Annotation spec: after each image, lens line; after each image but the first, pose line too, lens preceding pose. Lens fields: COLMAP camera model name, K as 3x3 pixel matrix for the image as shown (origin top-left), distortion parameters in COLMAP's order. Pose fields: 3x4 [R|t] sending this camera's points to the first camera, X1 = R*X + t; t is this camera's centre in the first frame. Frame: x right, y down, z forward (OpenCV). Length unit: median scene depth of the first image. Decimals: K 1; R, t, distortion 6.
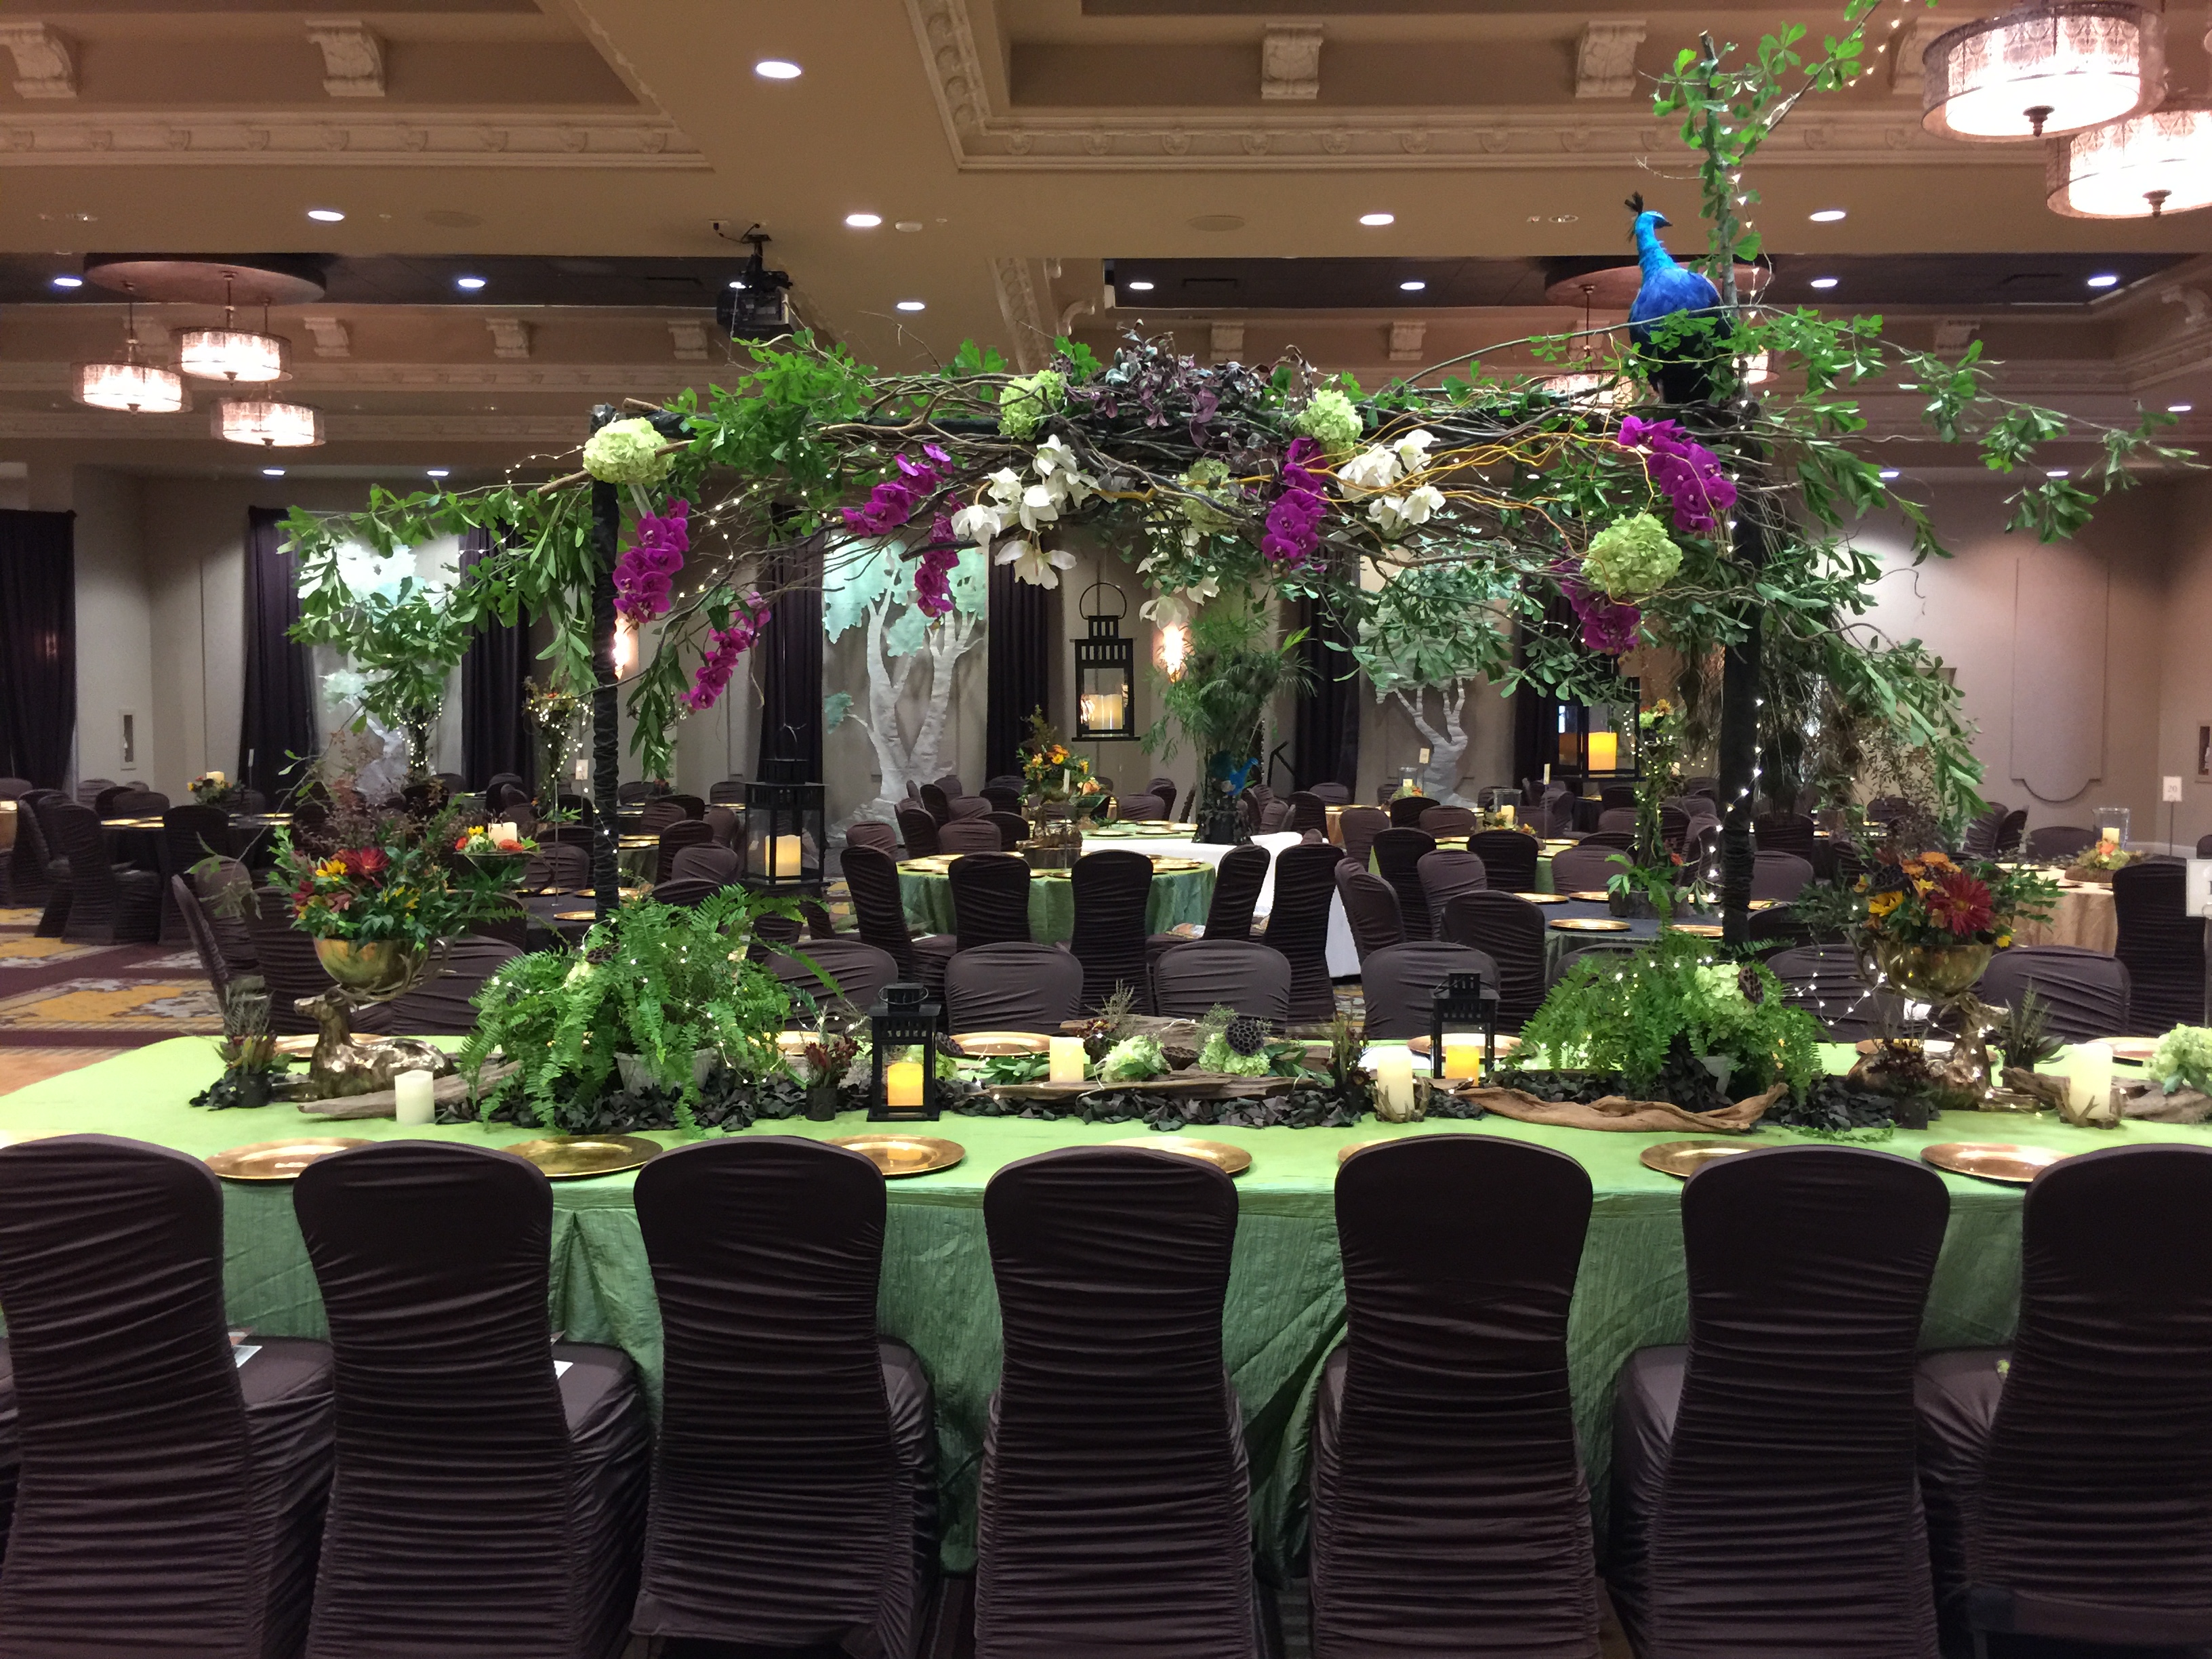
lens RADIAL K [[1886.5, 0, 1101.1], [0, 1886.5, 807.5], [0, 0, 1]] dist [0.102366, -0.148918]
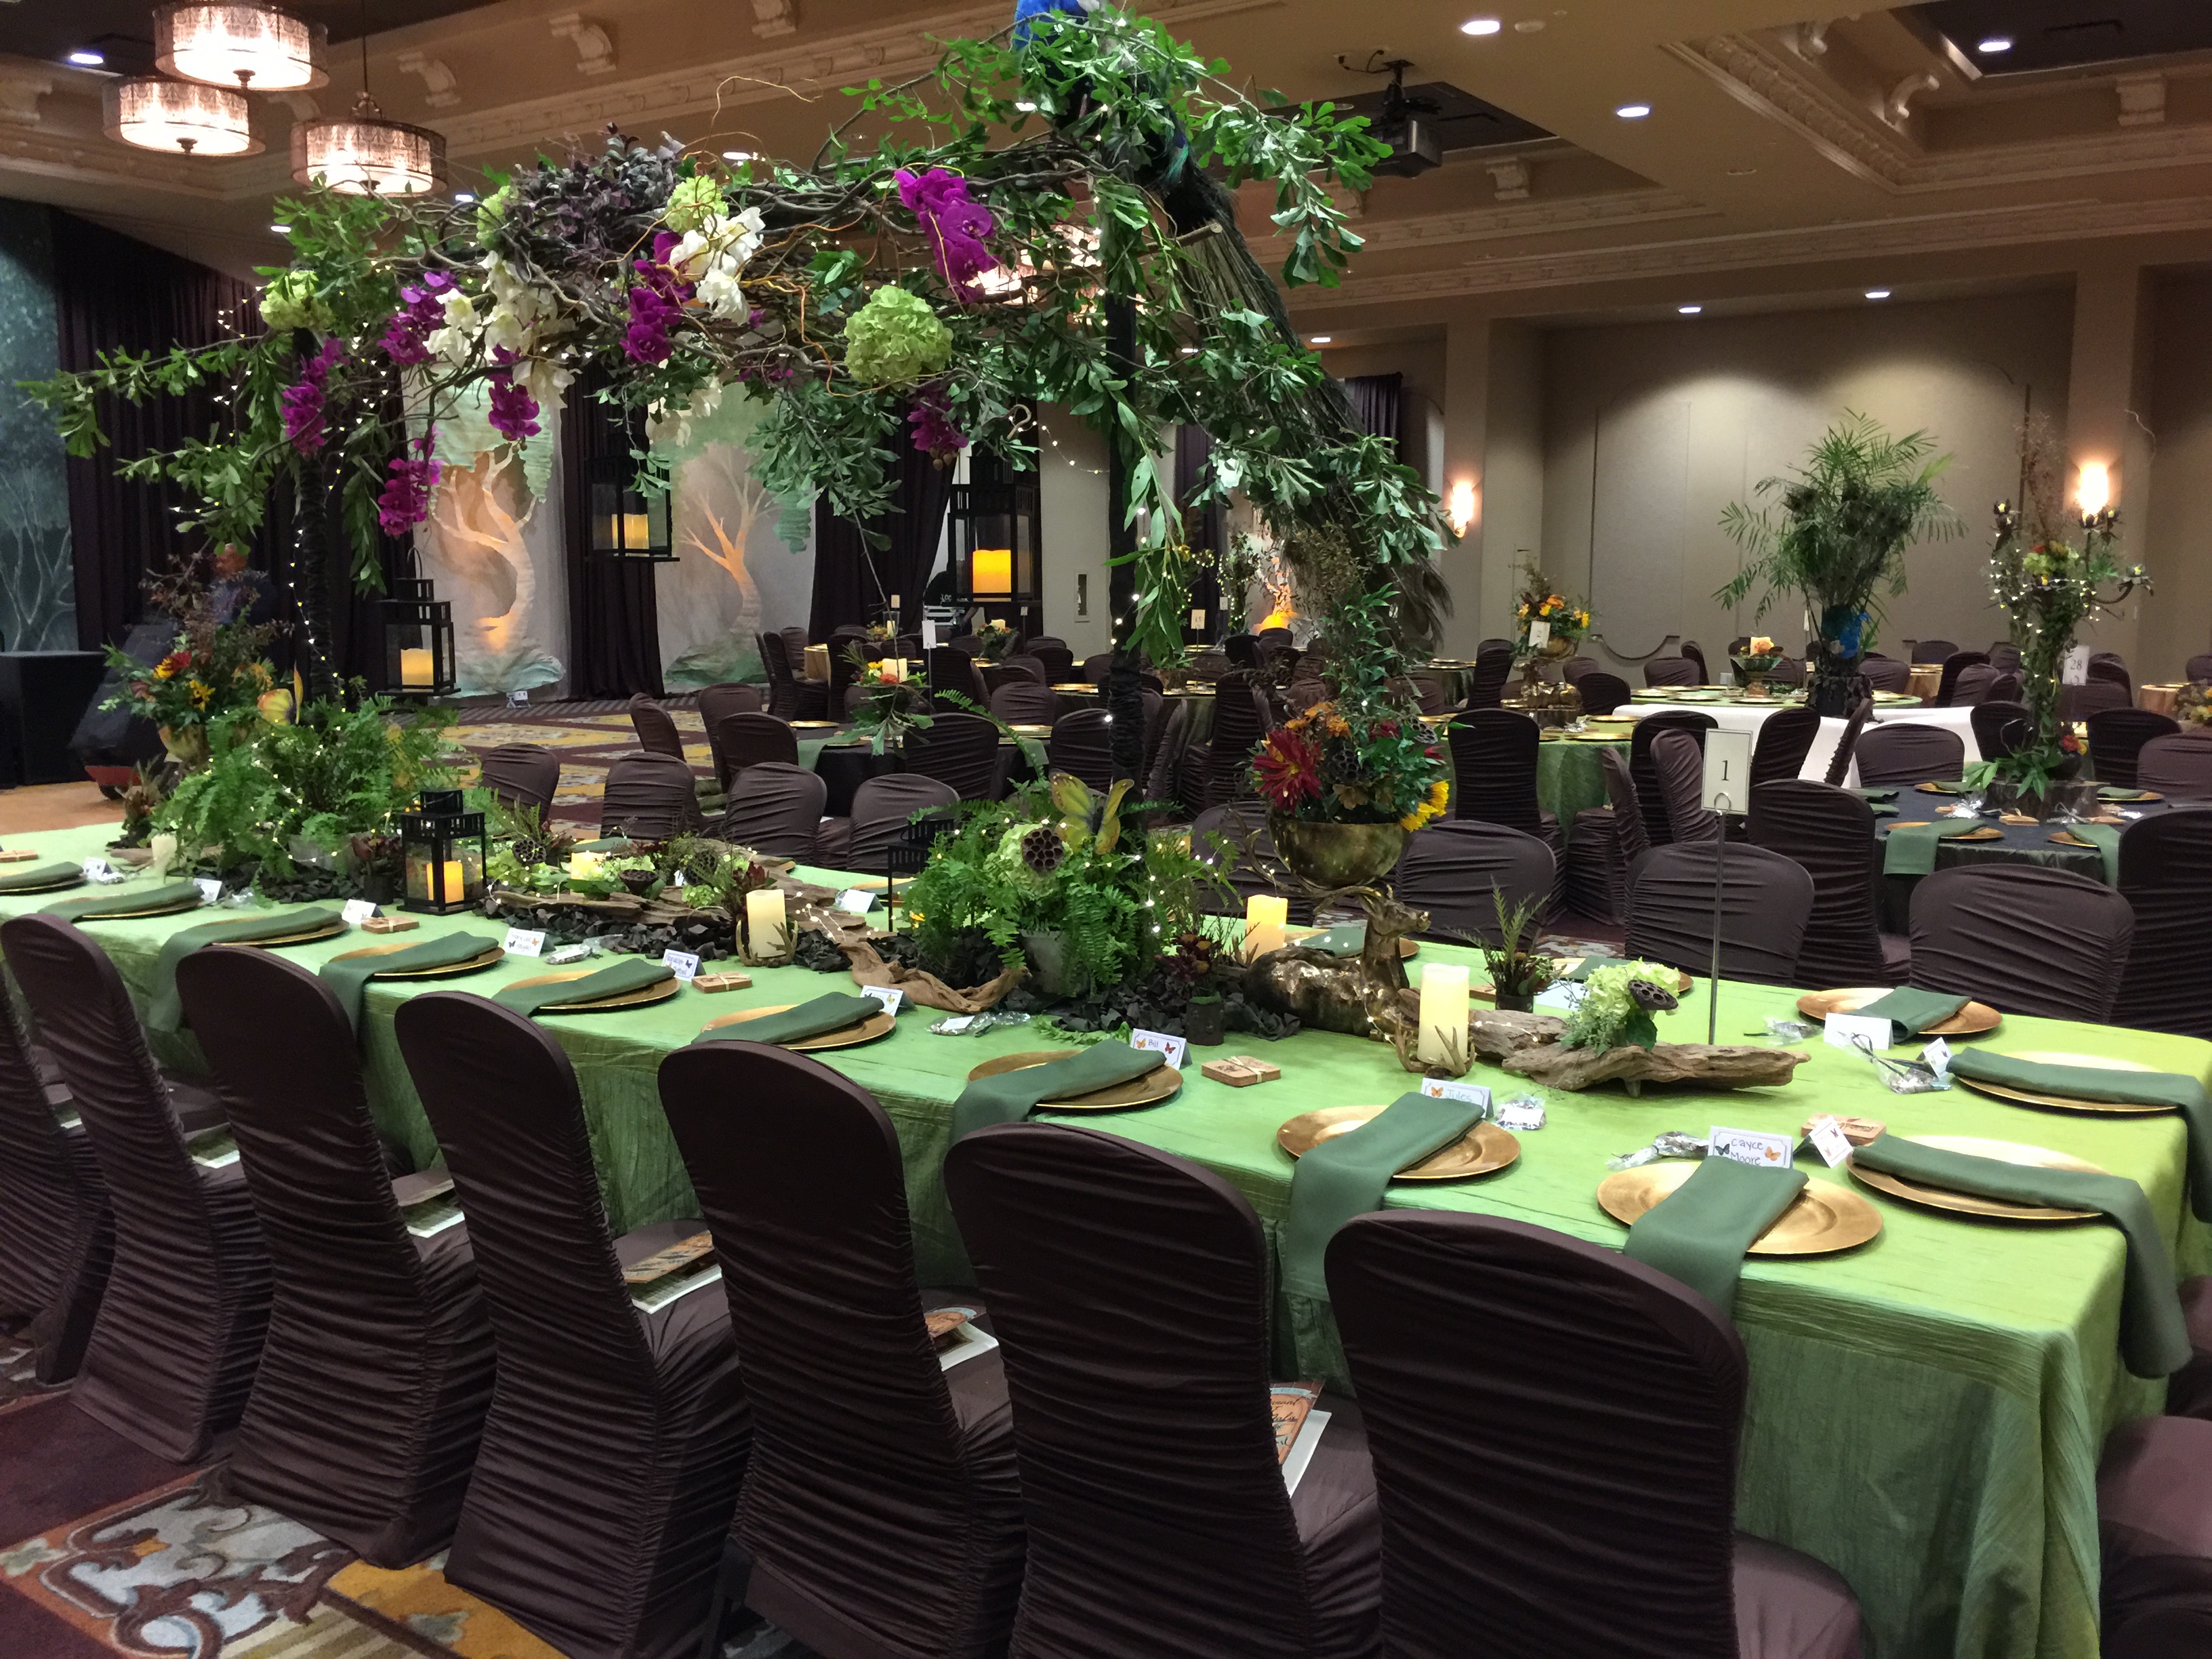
lens RADIAL K [[1886.5, 0, 1101.1], [0, 1886.5, 807.5], [0, 0, 1]] dist [0.102366, -0.148918]
pose [[0.825901, 0.069820, -0.559475, 0.219025], [-0.030812, 0.996409, 0.078864, 0.002224], [0.562973, -0.047895, 0.825087, 0.086864]]
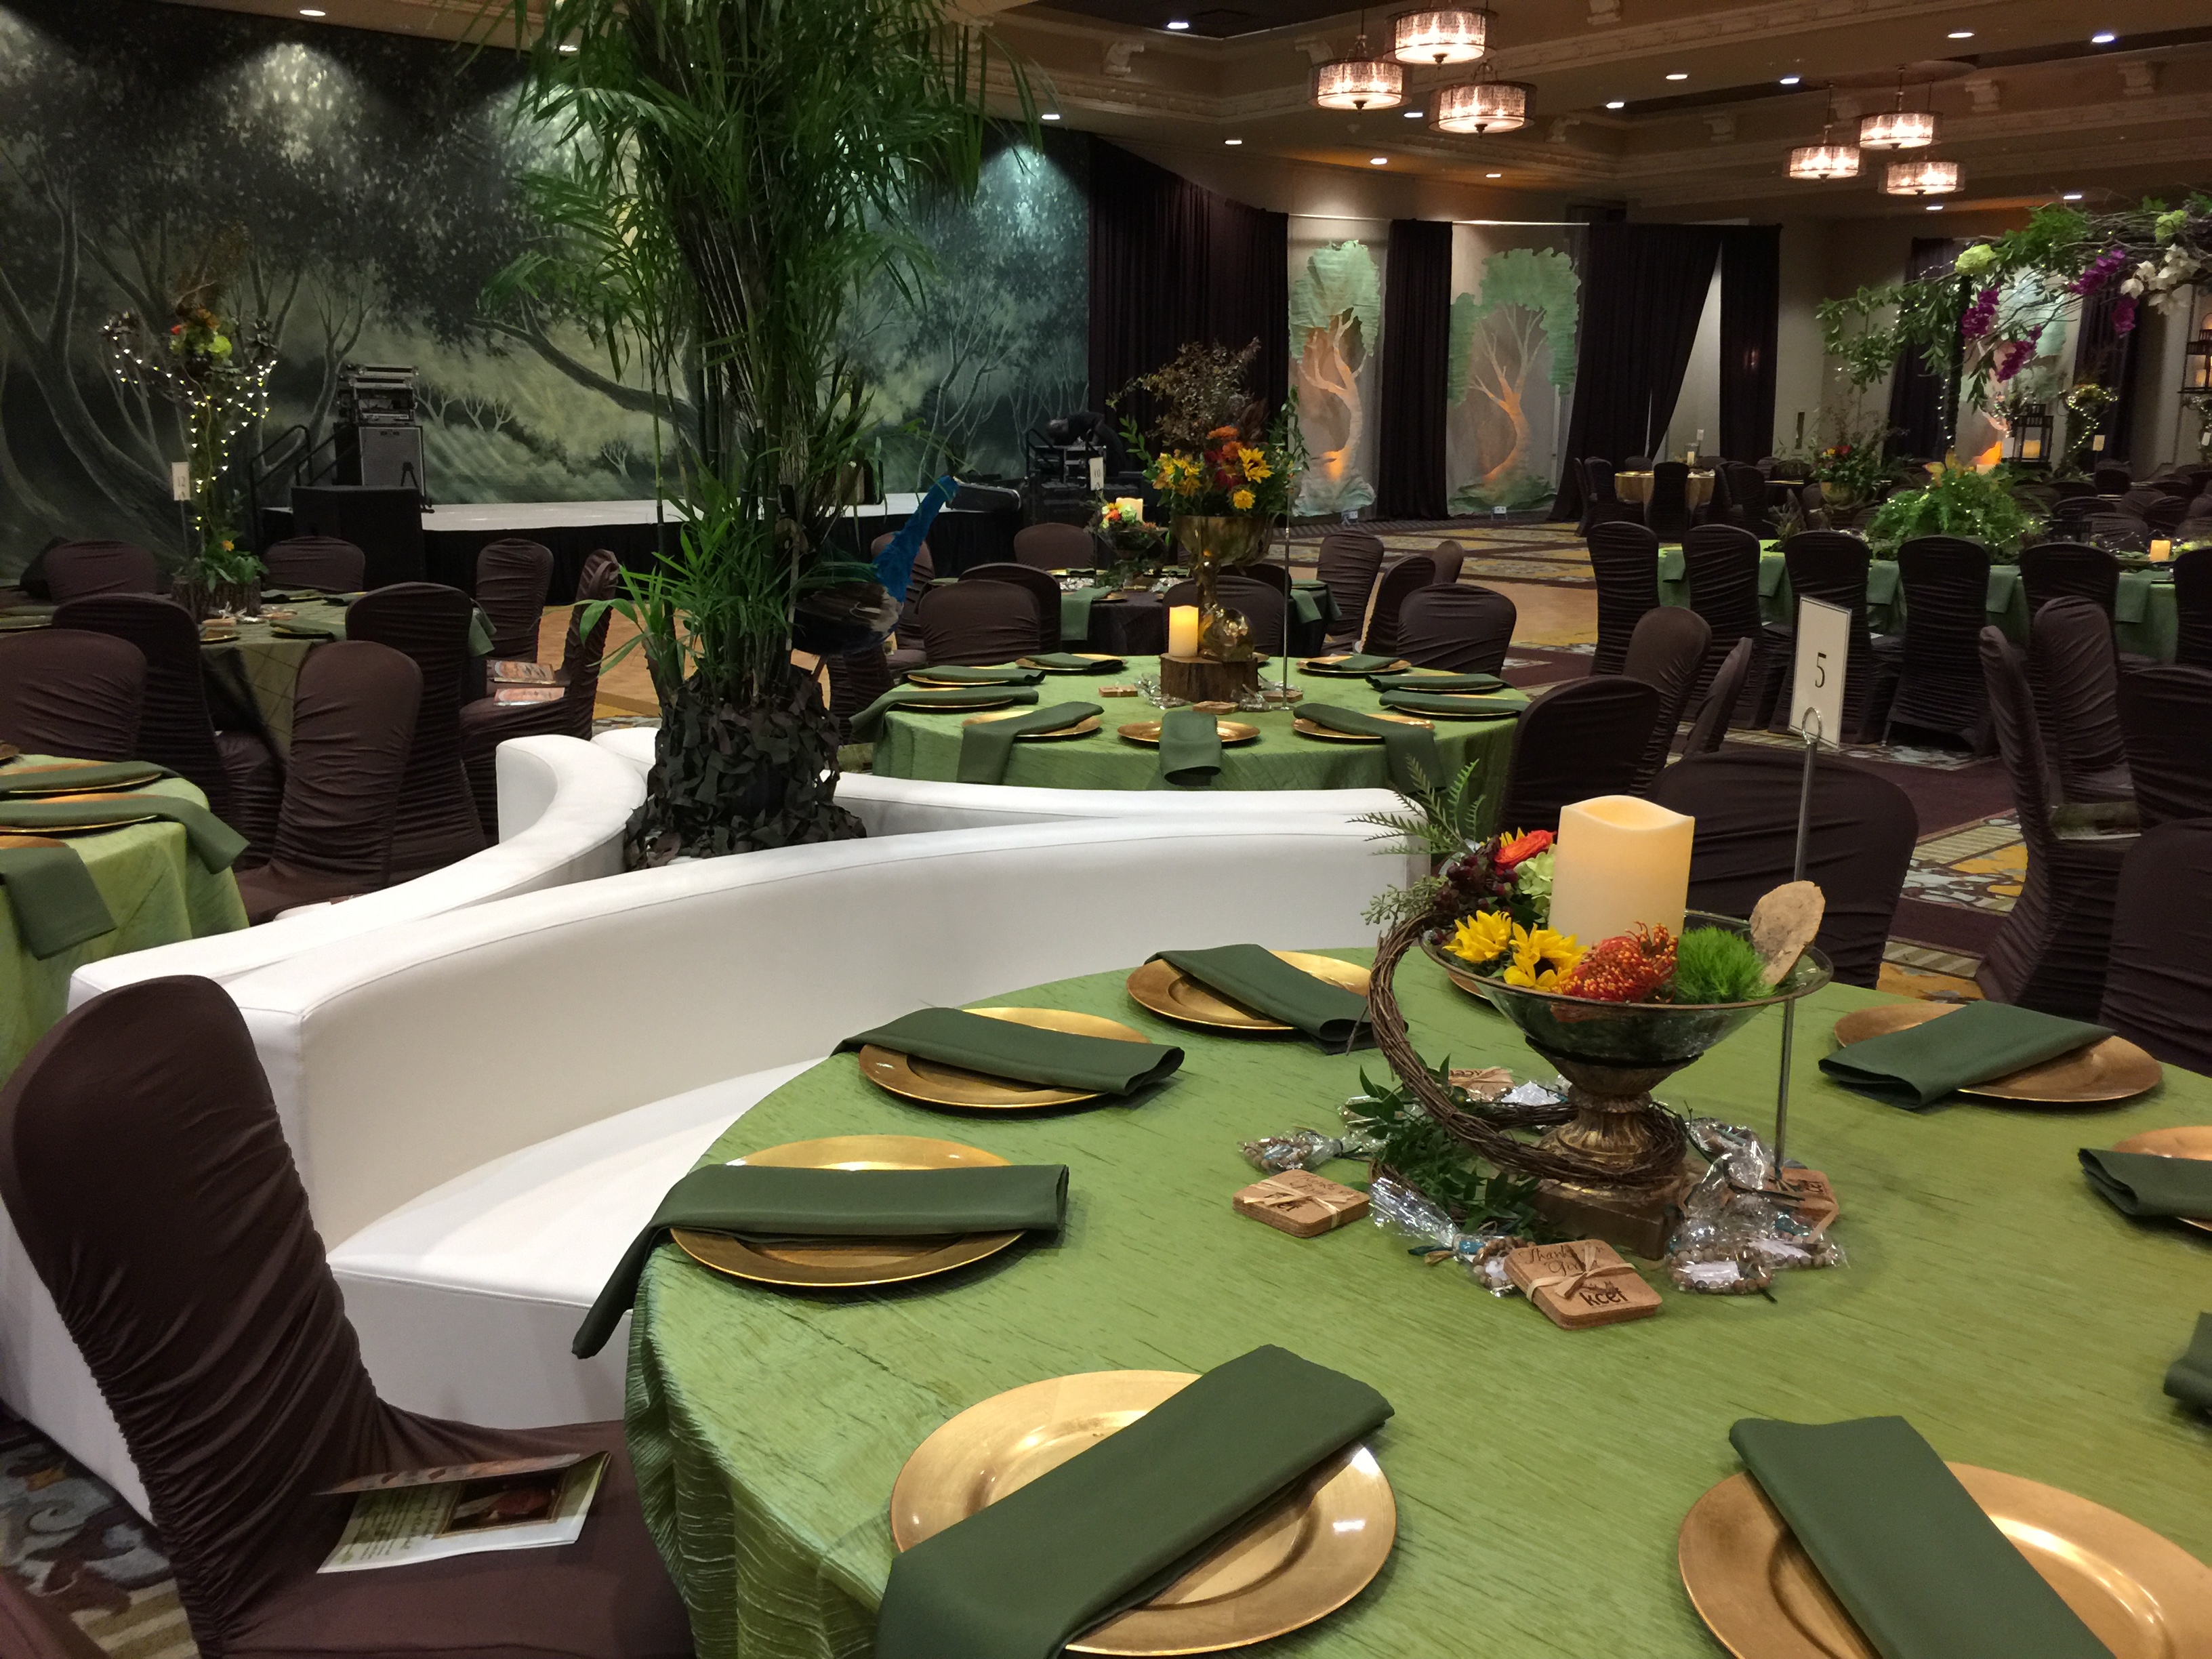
lens RADIAL K [[1886.5, 0, 1101.1], [0, 1886.5, 807.5], [0, 0, 1]] dist [0.102366, -0.148918]
pose [[0.678814, 0.148515, -0.719135, 0.207183], [-0.040613, 0.985428, 0.165174, 0.030613], [0.733186, -0.082916, 0.674954, -0.356542]]
